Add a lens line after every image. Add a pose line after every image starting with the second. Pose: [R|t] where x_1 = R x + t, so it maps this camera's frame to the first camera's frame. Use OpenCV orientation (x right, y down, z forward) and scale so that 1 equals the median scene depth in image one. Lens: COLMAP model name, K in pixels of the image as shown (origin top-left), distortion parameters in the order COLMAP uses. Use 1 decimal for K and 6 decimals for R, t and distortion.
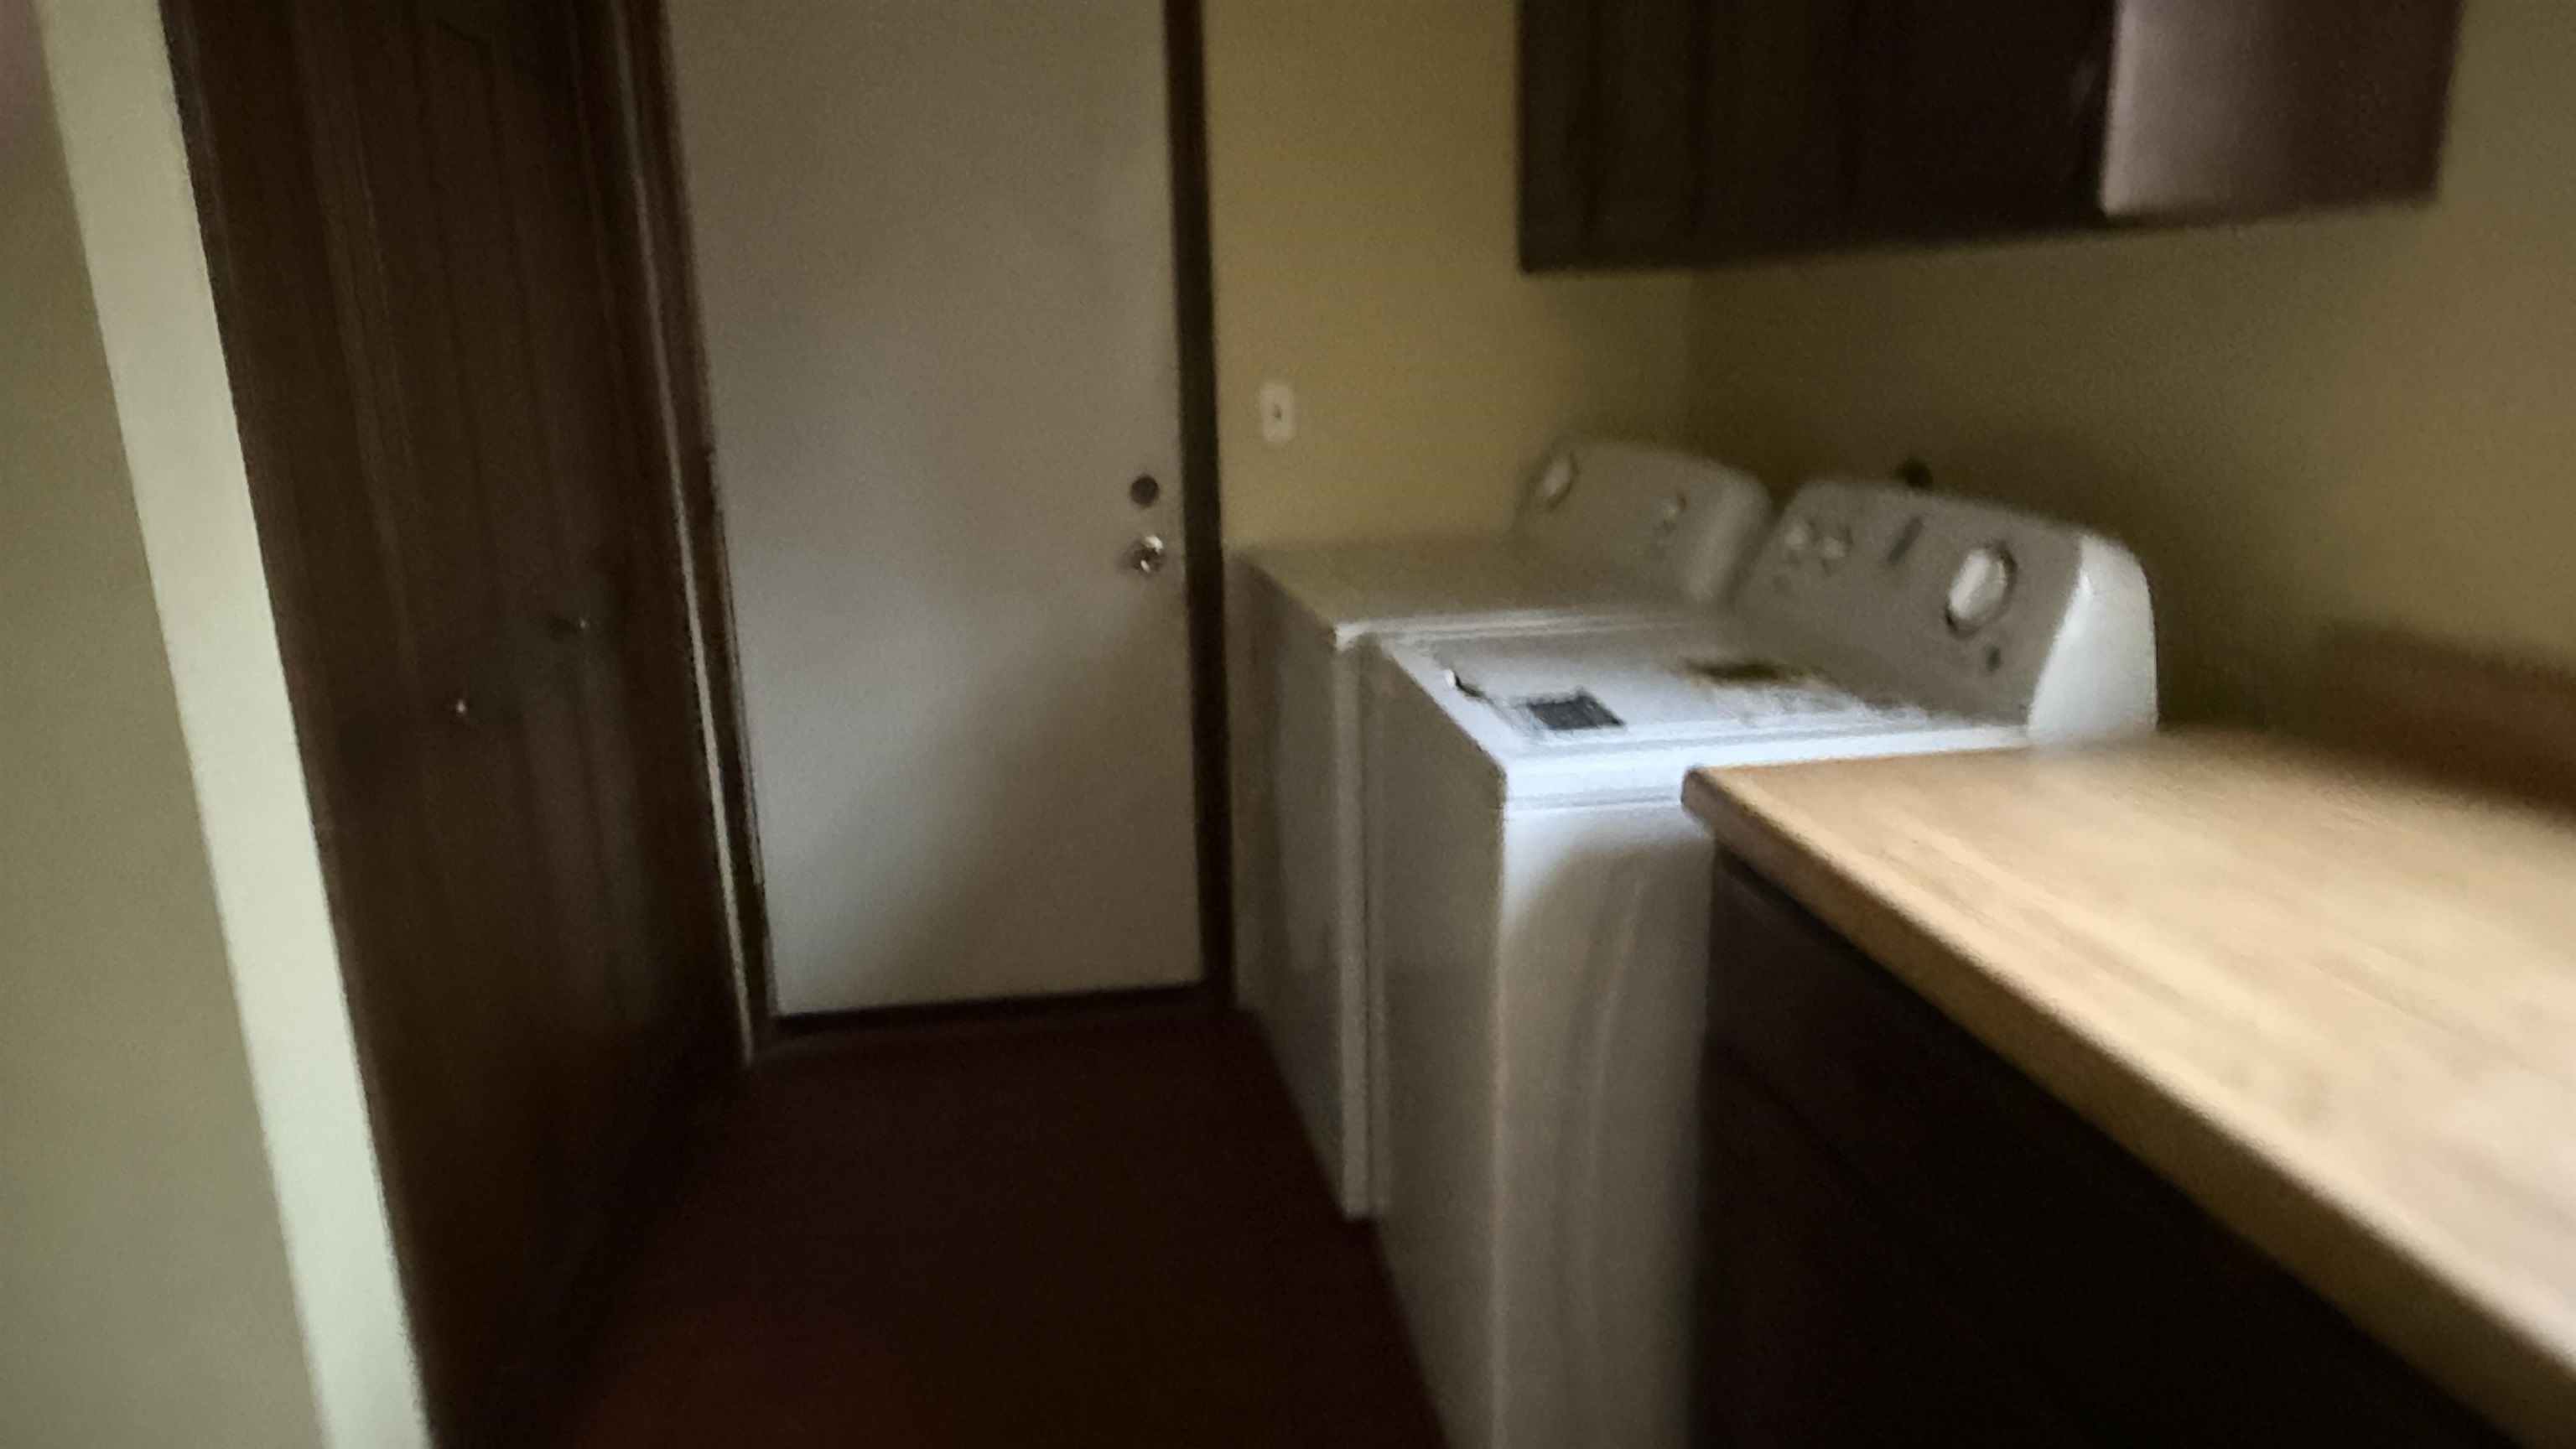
lens RADIAL K [[1482.8, 0, 1295.2], [0, 1482.8, 710.7], [0, 0, 1]] dist [0.002015, 0.001943]
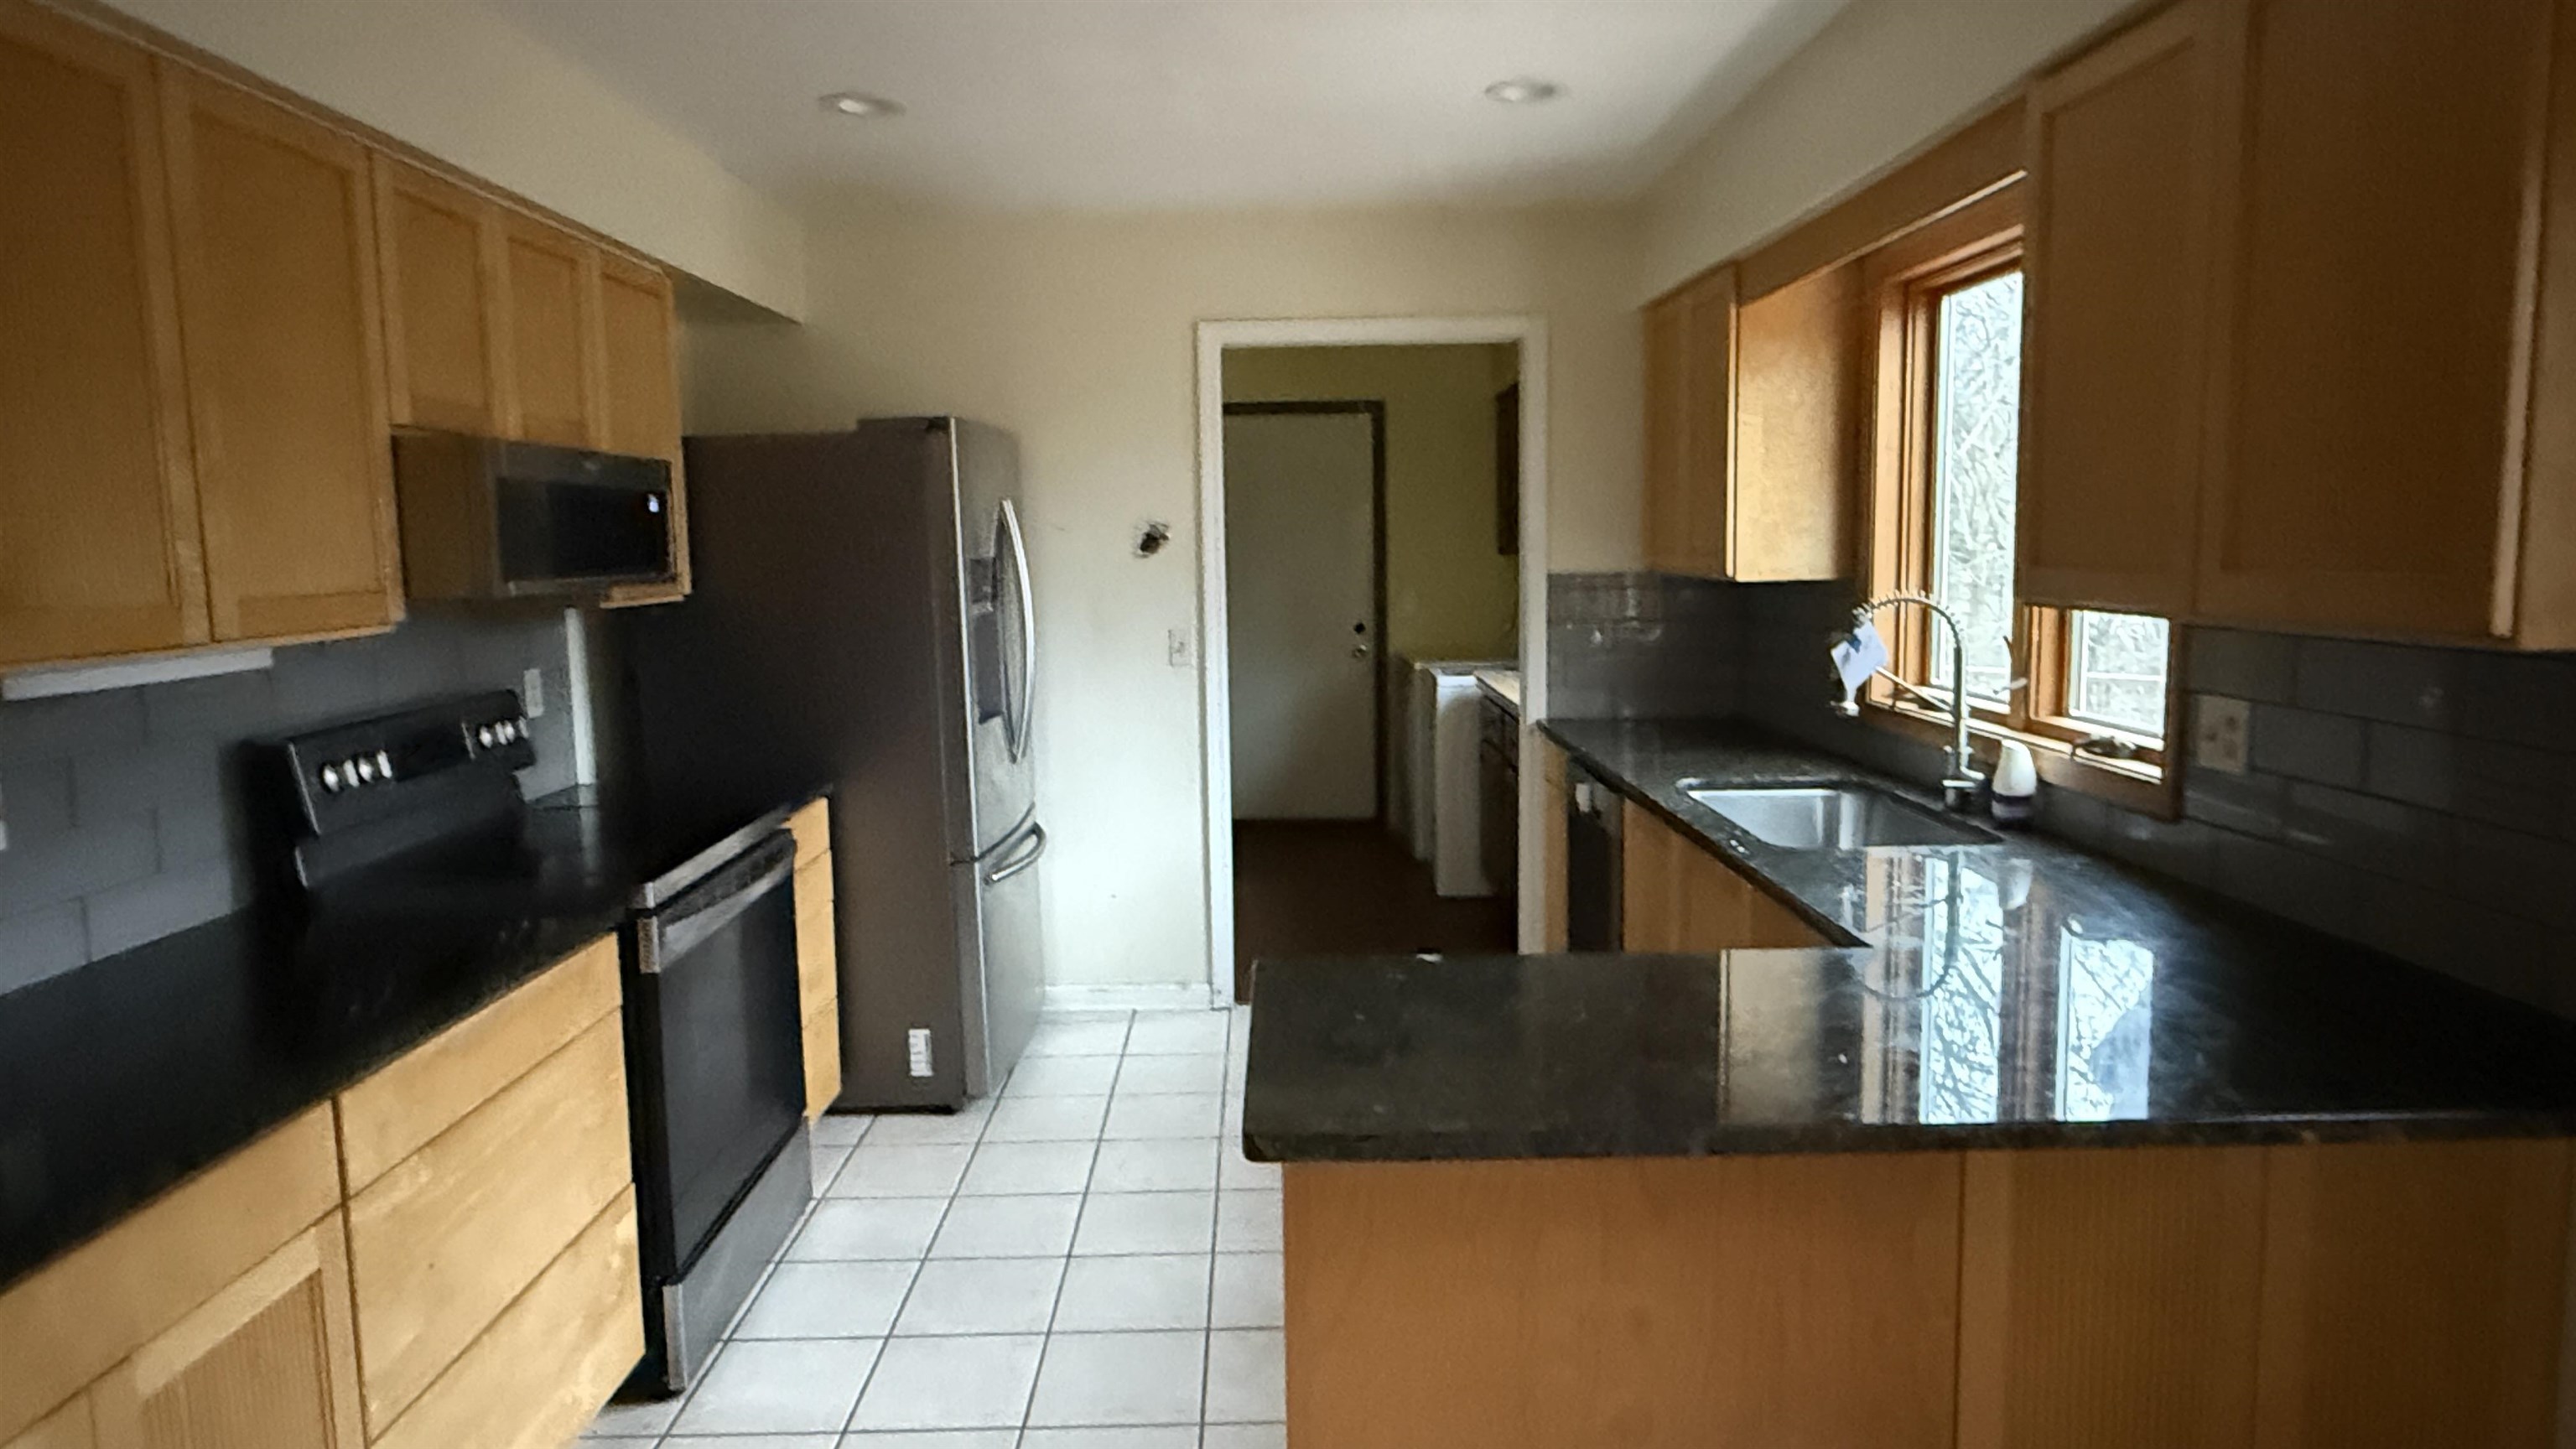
lens RADIAL K [[1482.8, 0, 1295.2], [0, 1482.8, 710.7], [0, 0, 1]] dist [0.002015, 0.001943]
pose [[0.993423, 0.024072, -0.111942, 0.099353], [-0.034336, 0.995287, -0.090687, 0.280118], [0.109231, 0.093934, 0.989568, -1.878564]]
